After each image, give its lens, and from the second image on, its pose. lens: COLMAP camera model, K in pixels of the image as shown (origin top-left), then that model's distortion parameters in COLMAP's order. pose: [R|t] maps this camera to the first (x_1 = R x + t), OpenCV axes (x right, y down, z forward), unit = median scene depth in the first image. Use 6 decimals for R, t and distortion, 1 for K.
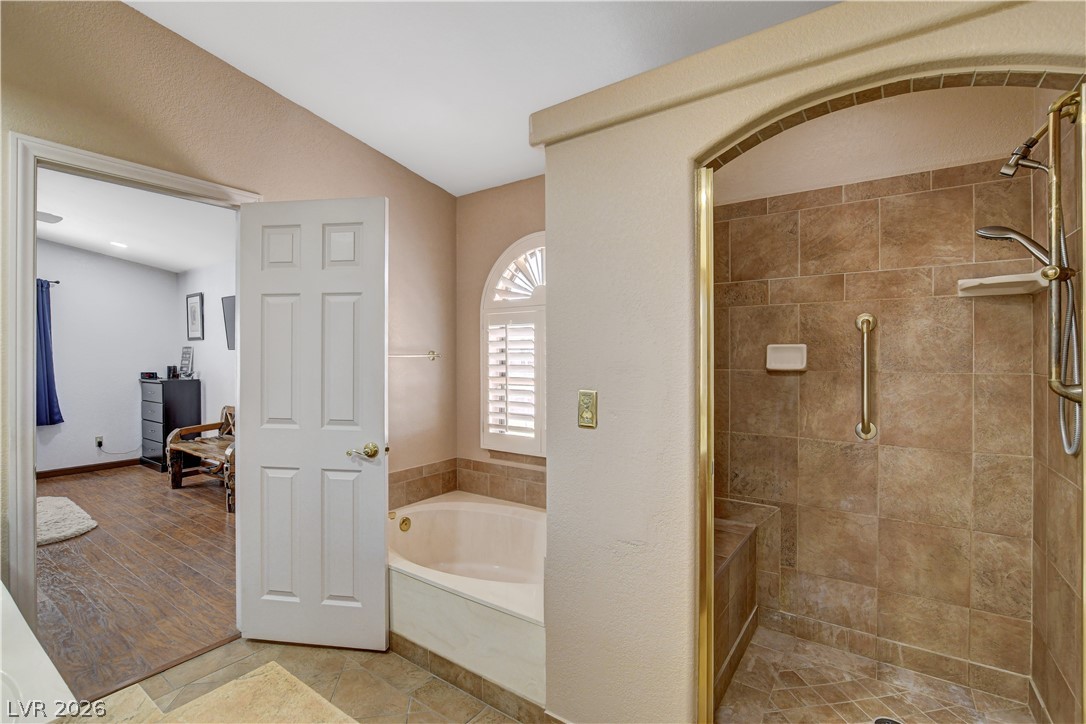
lens RADIAL K [[497.2, 0, 544.4], [0, 497.2, 359.4], [0, 0, 1]] dist [-0.013963, 0.000450]
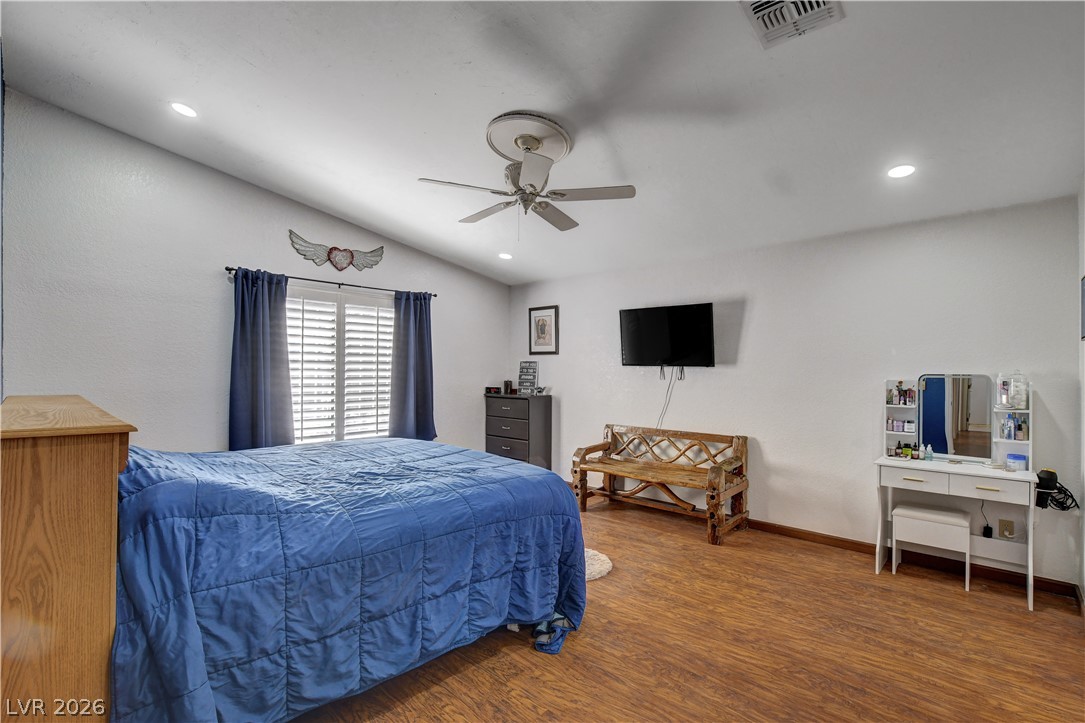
lens RADIAL K [[496.7, 0, 539.1], [0, 496.7, 364.3], [0, 0, 1]] dist [-0.013963, 0.000450]
pose [[0.990960, 0.006227, -0.134016, -0.586115], [-0.009352, 0.999698, -0.022705, 0.002387], [0.133834, 0.023753, 0.990719, 0.038189]]
